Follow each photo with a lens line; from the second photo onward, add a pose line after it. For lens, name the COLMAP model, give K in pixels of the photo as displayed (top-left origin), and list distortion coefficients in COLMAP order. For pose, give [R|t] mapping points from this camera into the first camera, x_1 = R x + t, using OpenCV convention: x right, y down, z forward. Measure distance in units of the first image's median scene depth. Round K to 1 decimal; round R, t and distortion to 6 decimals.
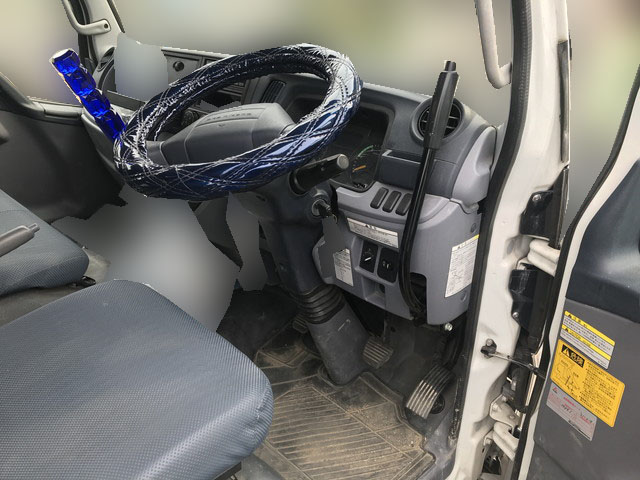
lens RADIAL K [[518.4, 0, 321.2], [0, 518.4, 240.5], [0, 0, 1]] dist [0.024401, -0.027147]
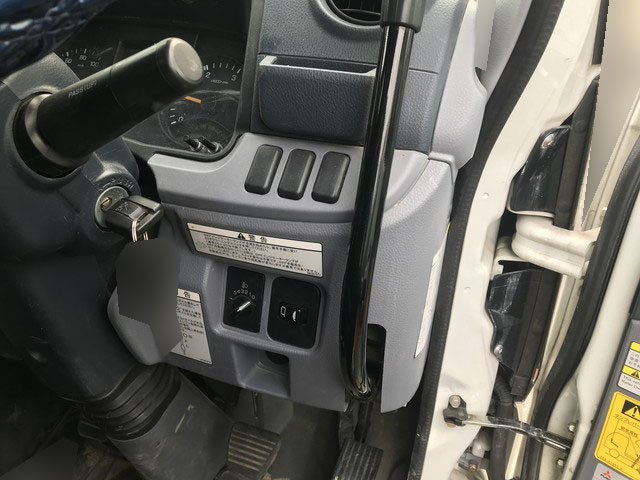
lens RADIAL K [[518.4, 0, 322.1], [0, 518.4, 235.7], [0, 0, 1]] dist [0.024401, -0.027147]
pose [[0.902409, -0.140602, 0.407296, -0.026004], [0.132530, 0.990010, 0.048124, -0.039690], [-0.409993, 0.010552, 0.912028, 0.569241]]
